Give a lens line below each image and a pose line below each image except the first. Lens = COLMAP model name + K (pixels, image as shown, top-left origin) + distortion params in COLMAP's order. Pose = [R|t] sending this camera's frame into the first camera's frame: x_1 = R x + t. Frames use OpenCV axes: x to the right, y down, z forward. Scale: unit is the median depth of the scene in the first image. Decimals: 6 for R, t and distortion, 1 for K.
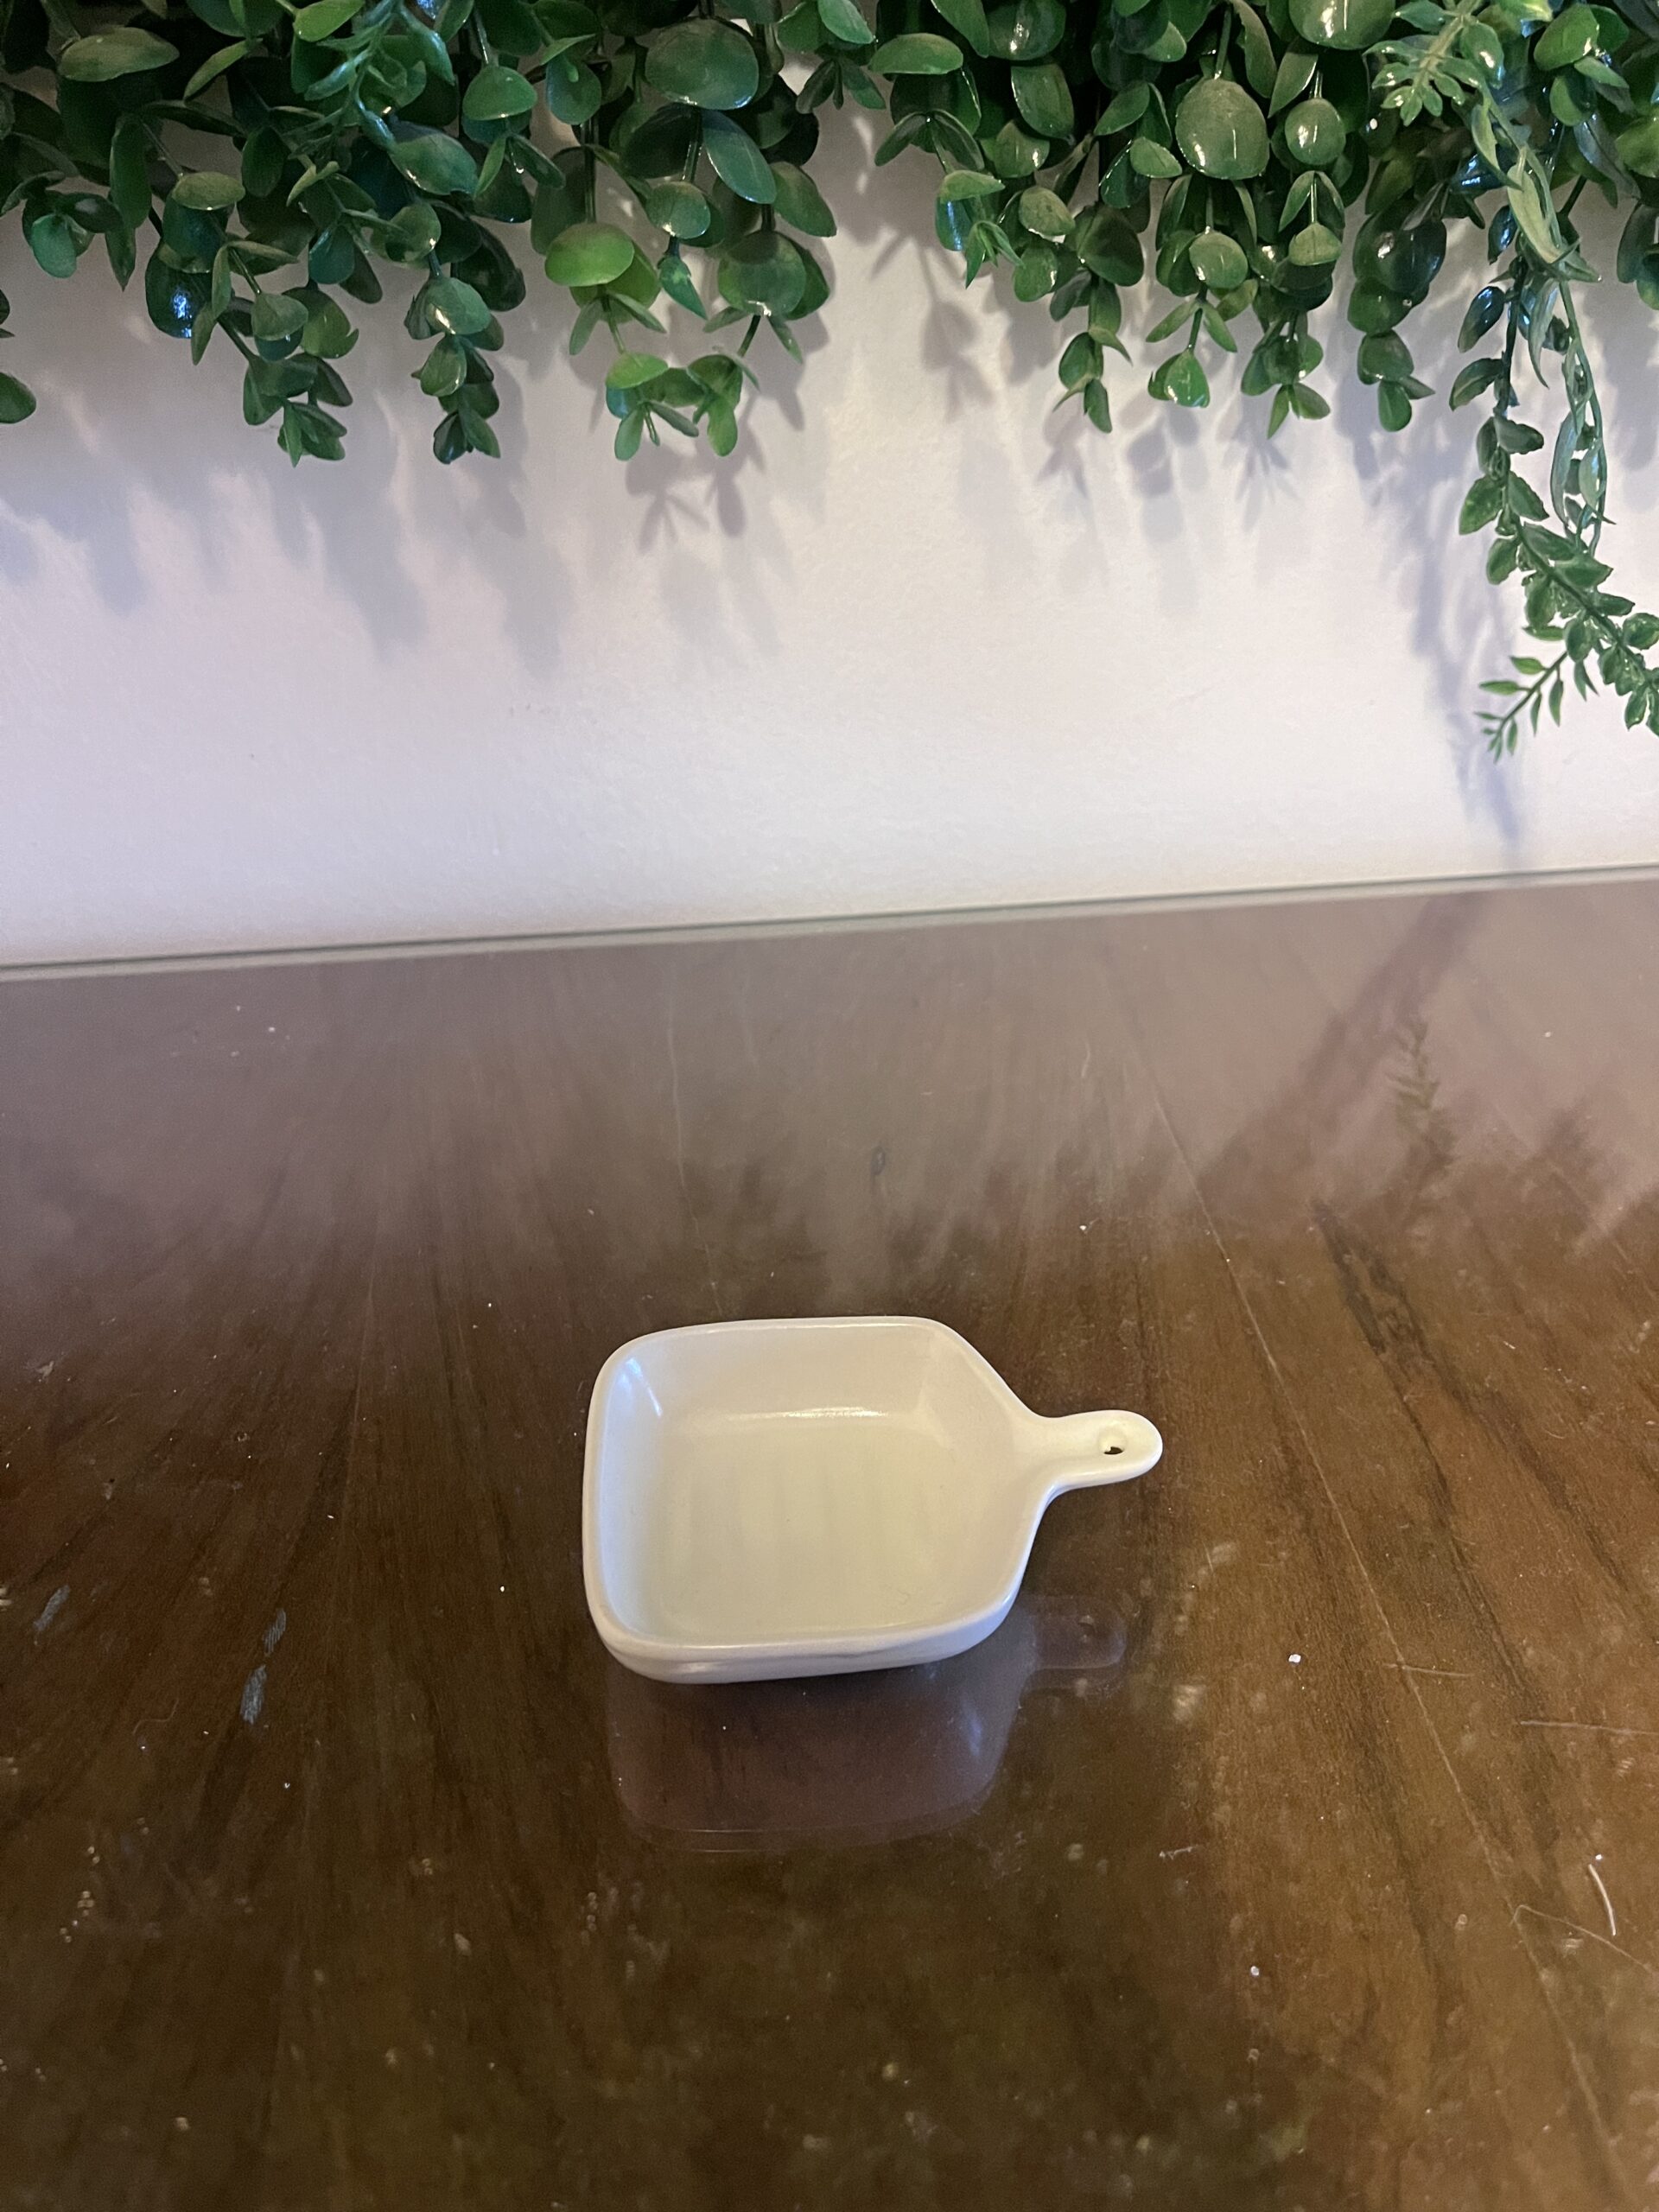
lens RADIAL K [[1745.1, 0, 881.5], [0, 1745.1, 1121.6], [0, 0, 1]] dist [0.039770, -0.065077]
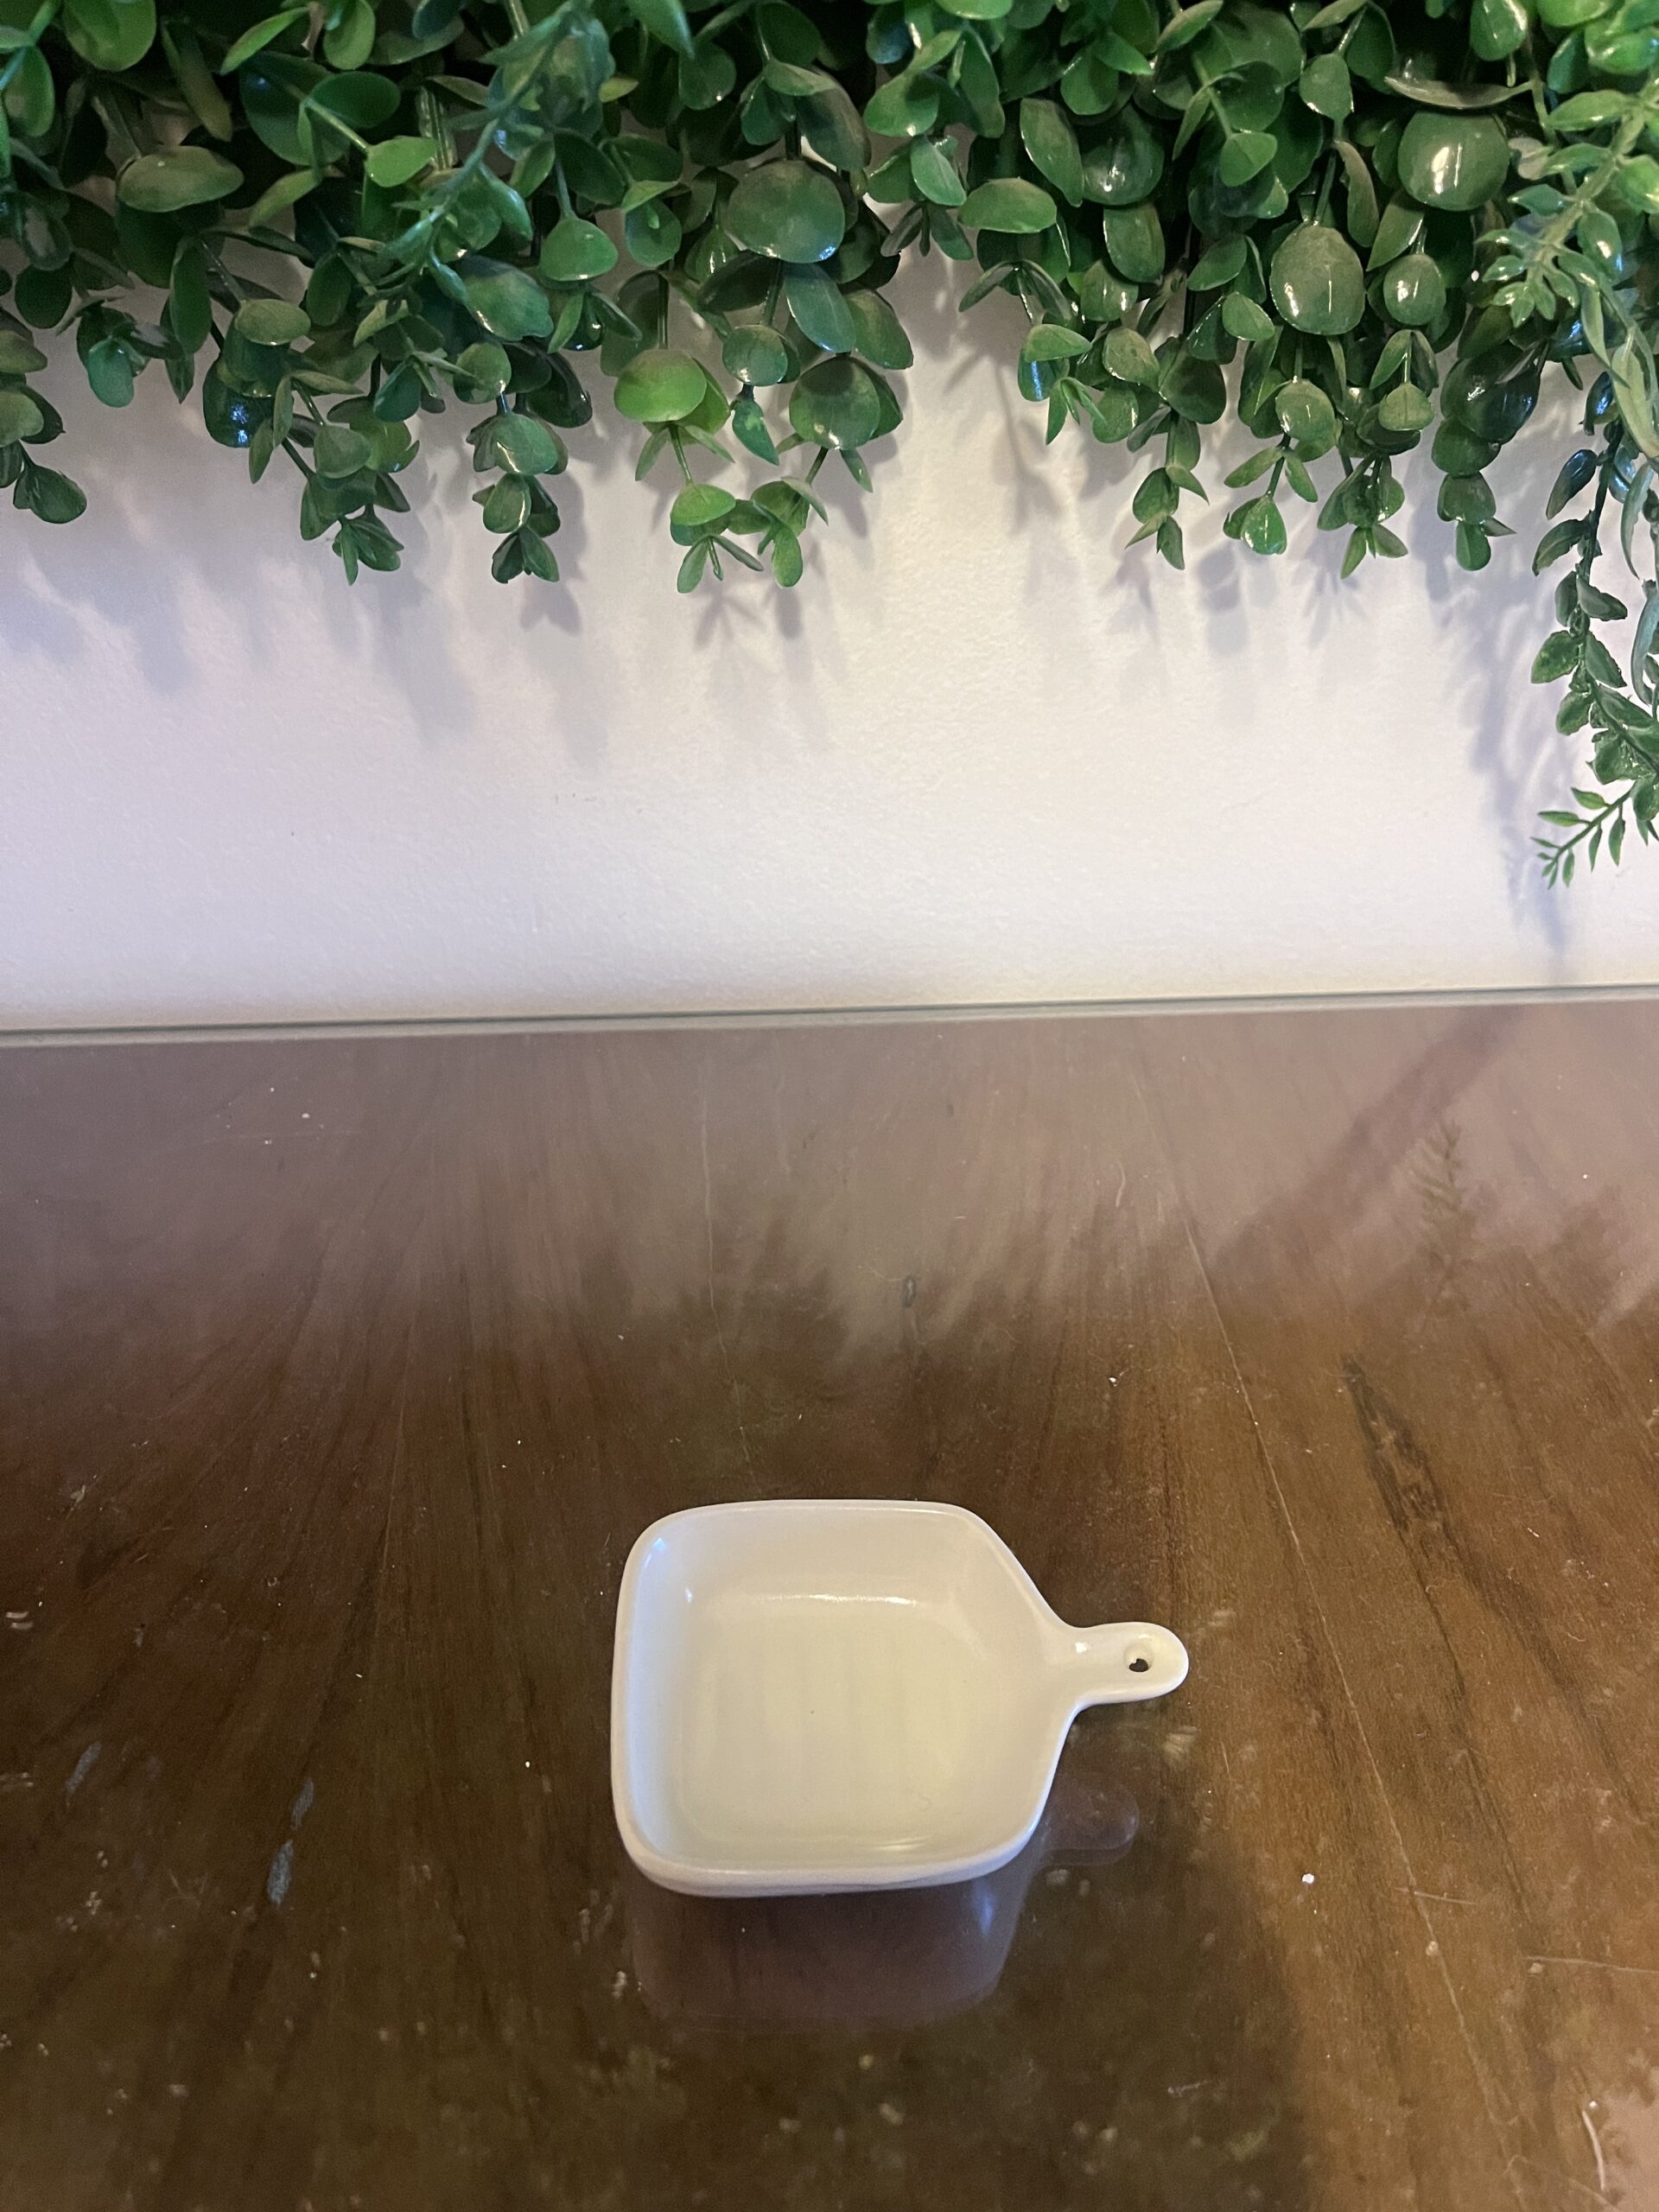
lens RADIAL K [[1745.1, 0, 879.0], [0, 1745.1, 1118.5], [0, 0, 1]] dist [0.039770, -0.065077]
pose [[0.998943, 0.045933, -0.001789, -0.022927], [-0.045770, 0.997500, 0.053843, -0.135412], [0.004258, -0.053704, 0.998548, 0.007373]]
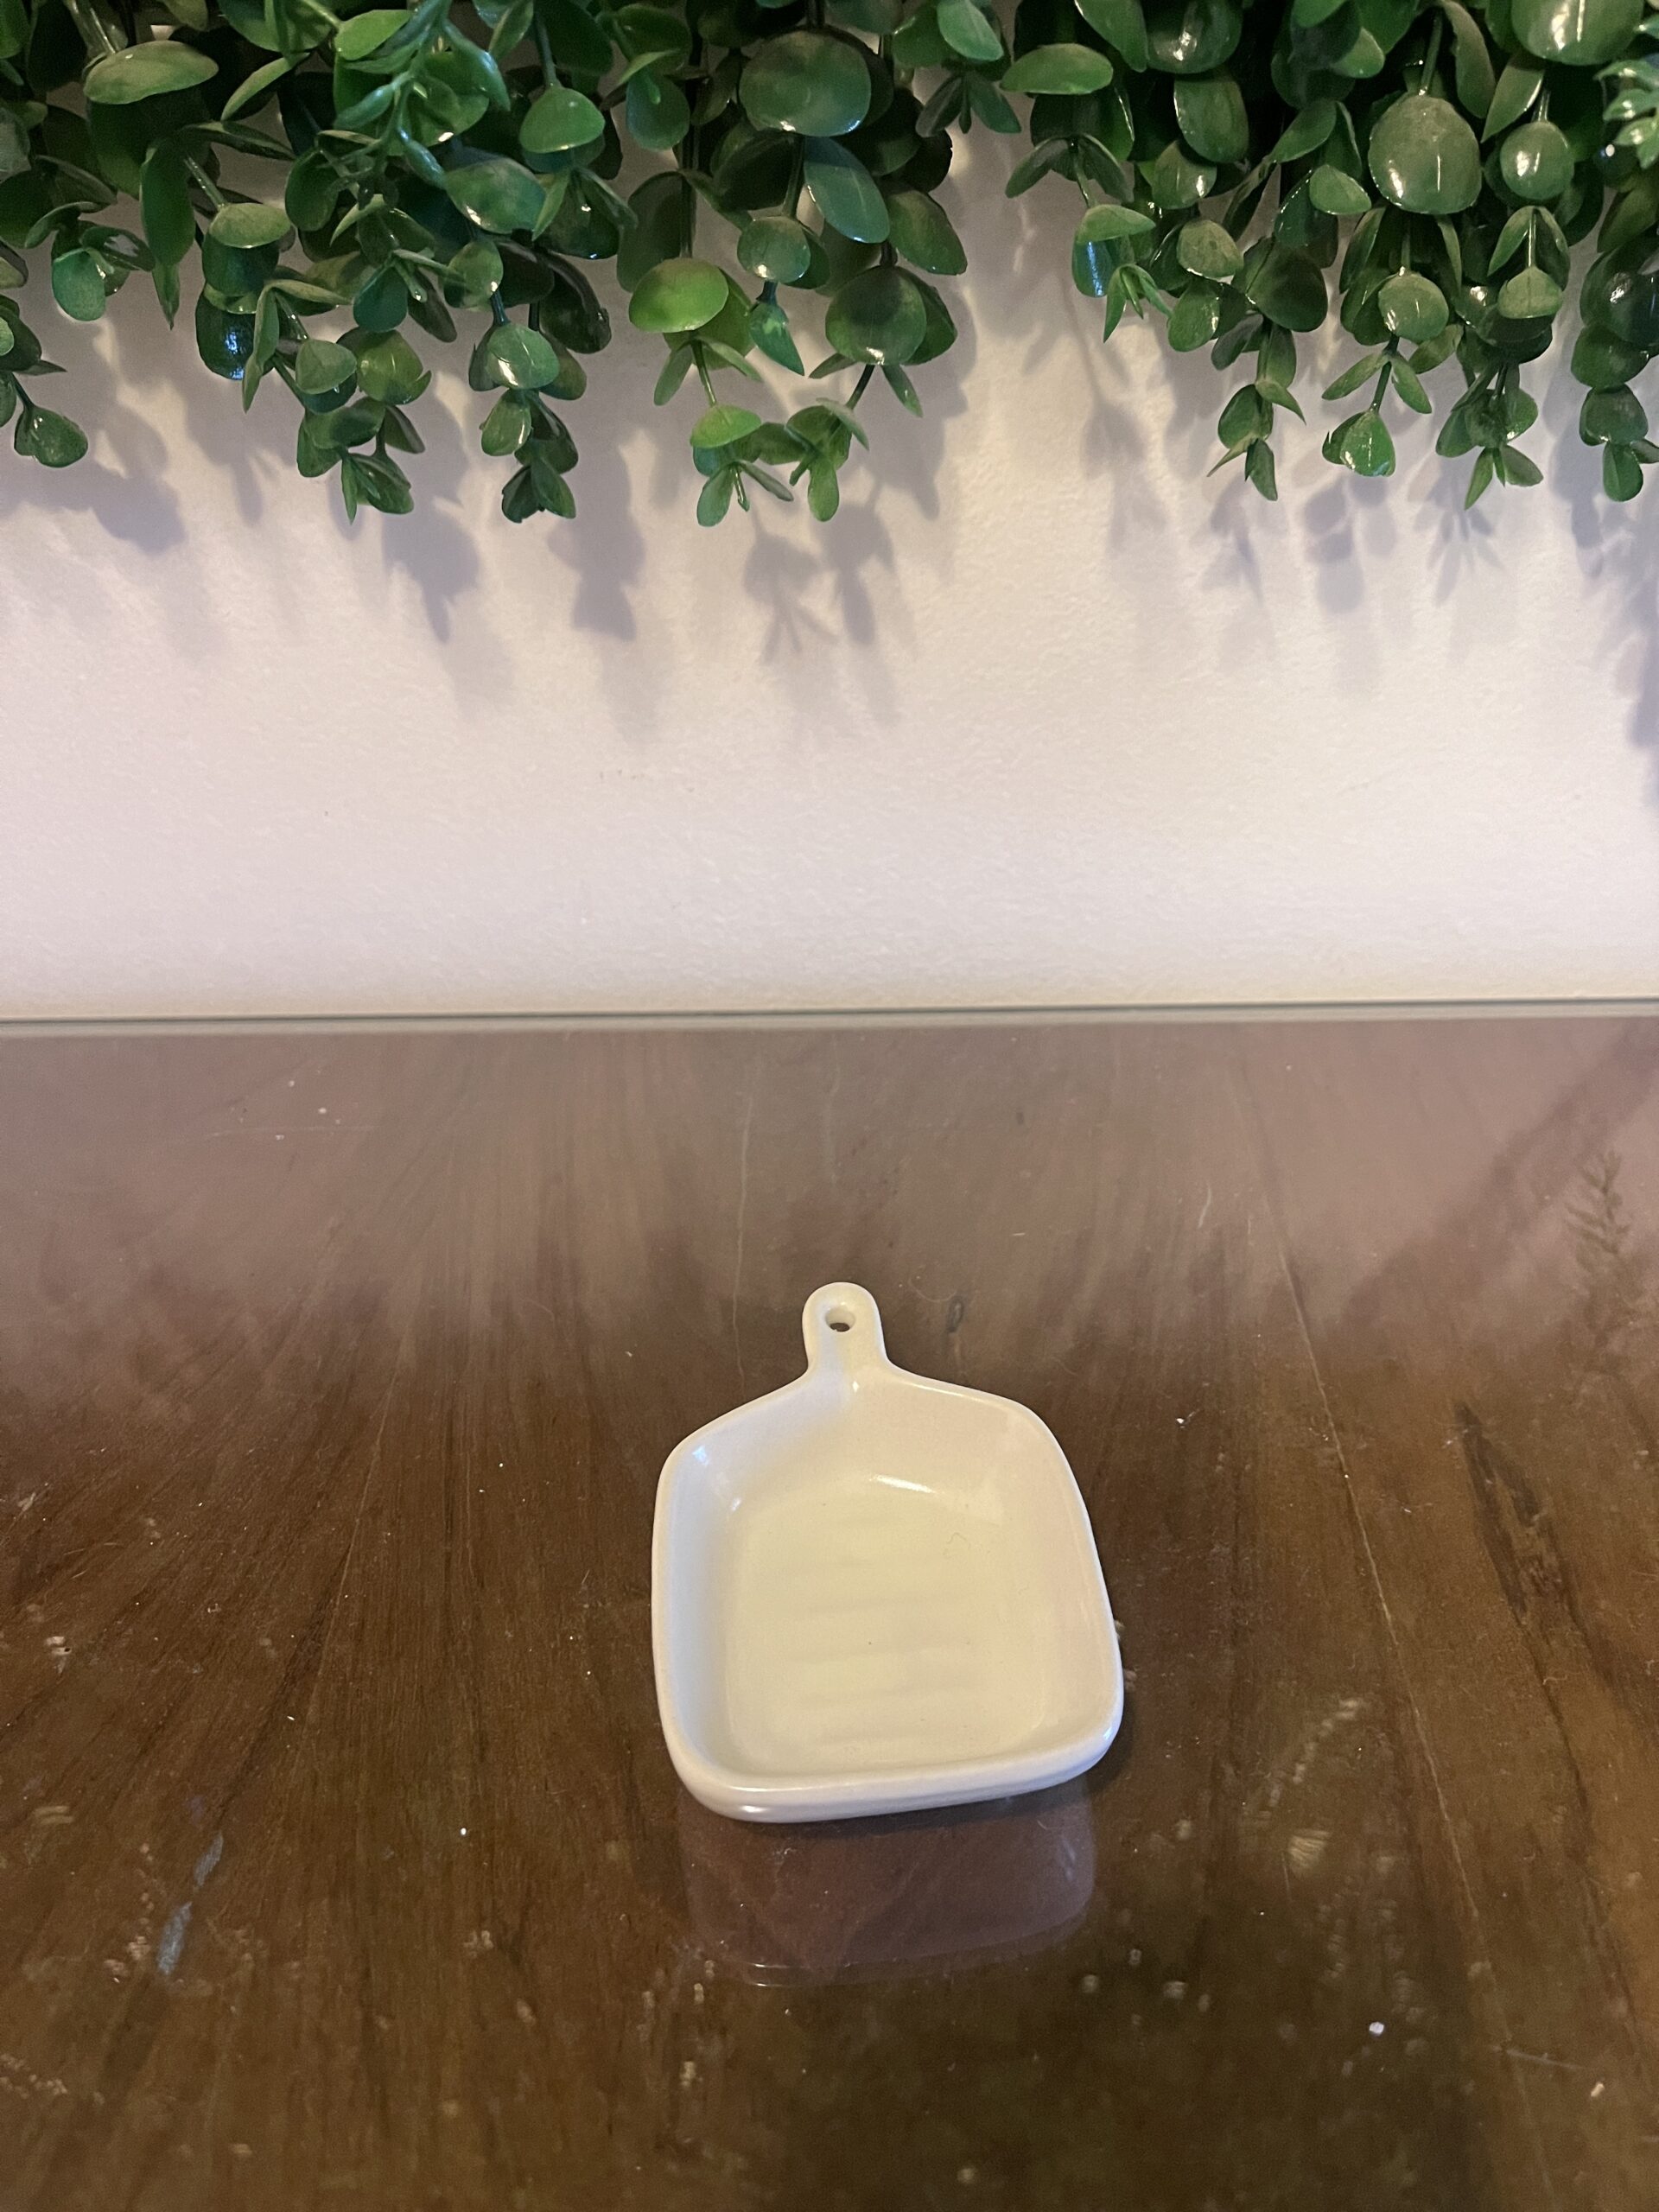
lens RADIAL K [[1745.1, 0, 879.1], [0, 1745.1, 1111.0], [0, 0, 1]] dist [0.039770, -0.065077]
pose [[0.992012, 0.063632, -0.108921, 0.051253], [-0.061929, 0.997901, 0.018951, -0.099428], [0.109898, -0.012054, 0.993870, 0.119677]]
